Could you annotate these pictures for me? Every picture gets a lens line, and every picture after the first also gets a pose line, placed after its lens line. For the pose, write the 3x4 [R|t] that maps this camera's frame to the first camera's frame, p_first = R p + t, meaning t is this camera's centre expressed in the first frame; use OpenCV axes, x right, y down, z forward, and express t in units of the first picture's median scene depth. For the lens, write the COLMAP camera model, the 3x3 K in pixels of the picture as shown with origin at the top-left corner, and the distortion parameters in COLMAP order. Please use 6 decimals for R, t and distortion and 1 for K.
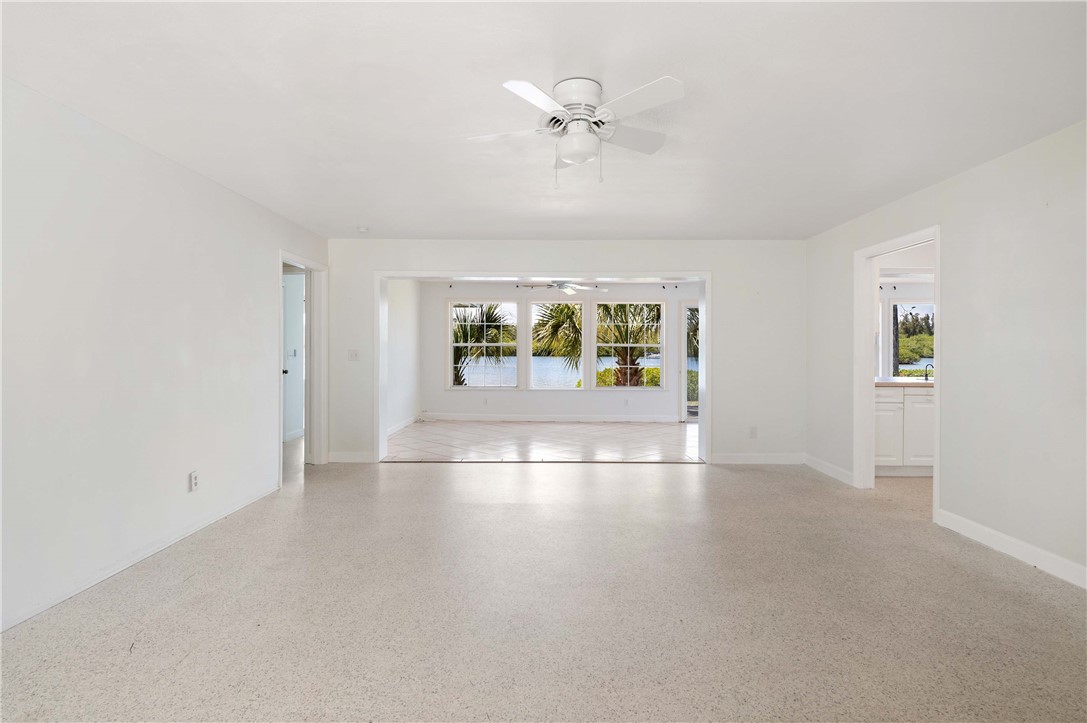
lens RADIAL K [[539.5, 0, 543.7], [0, 539.5, 350.3], [0, 0, 1]] dist [-0.005490, -0.000471]
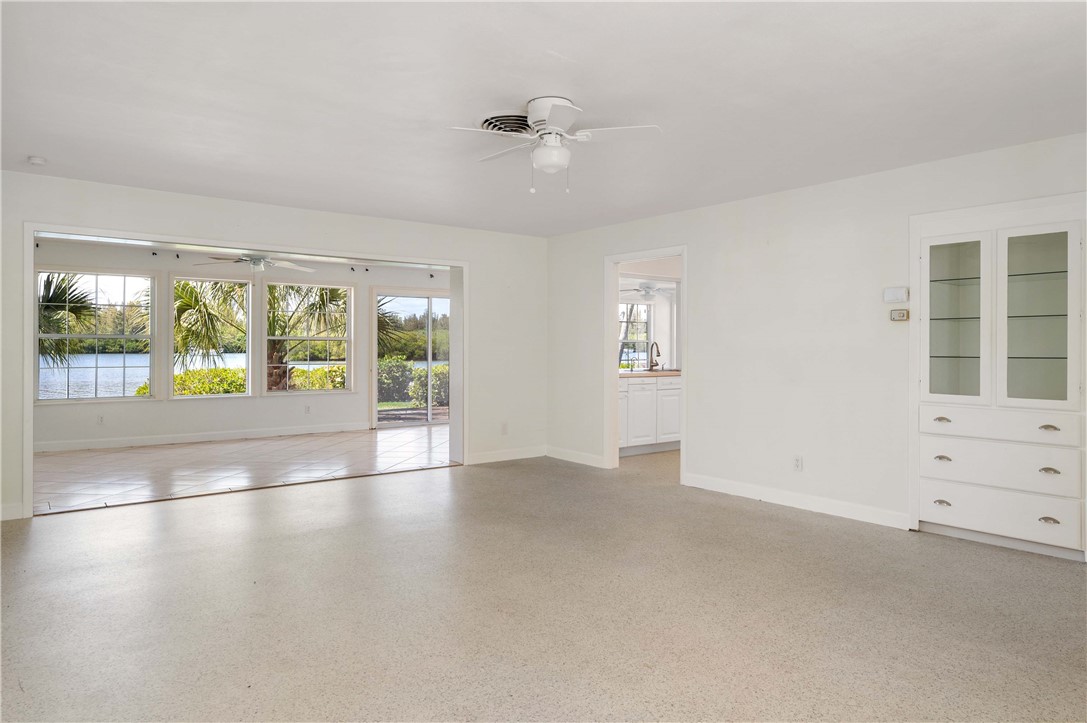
lens RADIAL K [[678.0, 0, 542.4], [0, 678.0, 364.3], [0, 0, 1]] dist [-0.028072, 0.001220]
pose [[0.791631, -0.015480, 0.610803, -0.327334], [-0.001957, 0.999610, 0.027871, -0.000496], [-0.610996, -0.023259, 0.791292, -0.022946]]
